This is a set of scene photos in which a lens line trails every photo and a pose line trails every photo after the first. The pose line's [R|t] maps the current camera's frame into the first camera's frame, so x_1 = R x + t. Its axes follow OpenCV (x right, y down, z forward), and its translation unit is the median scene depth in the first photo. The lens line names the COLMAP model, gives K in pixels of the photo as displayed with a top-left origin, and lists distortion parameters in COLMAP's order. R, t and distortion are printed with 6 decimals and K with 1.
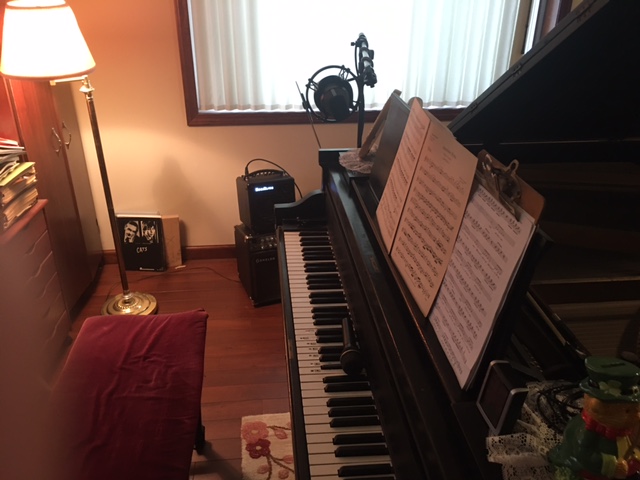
lens RADIAL K [[547.6, 0, 320.0], [0, 547.6, 237.1], [0, 0, 1]] dist [0.057950, -0.034799]
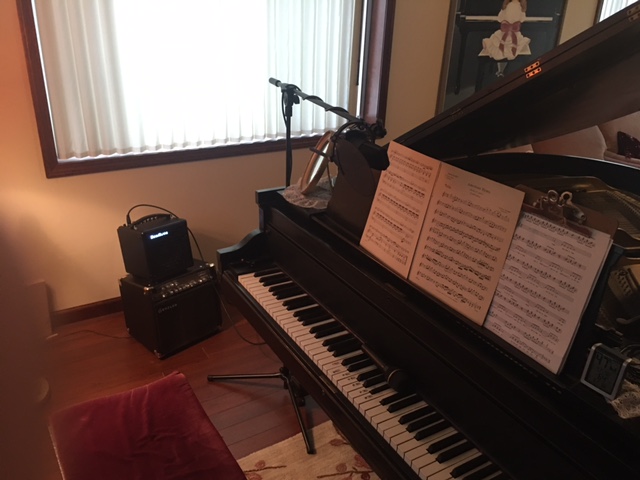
lens RADIAL K [[547.6, 0, 320.4], [0, 547.6, 239.8], [0, 0, 1]] dist [0.057950, -0.034799]
pose [[0.903961, -0.152422, 0.399527, -0.318807], [0.162439, 0.986678, 0.008892, -0.059042], [-0.395560, 0.056861, 0.916678, 0.013531]]
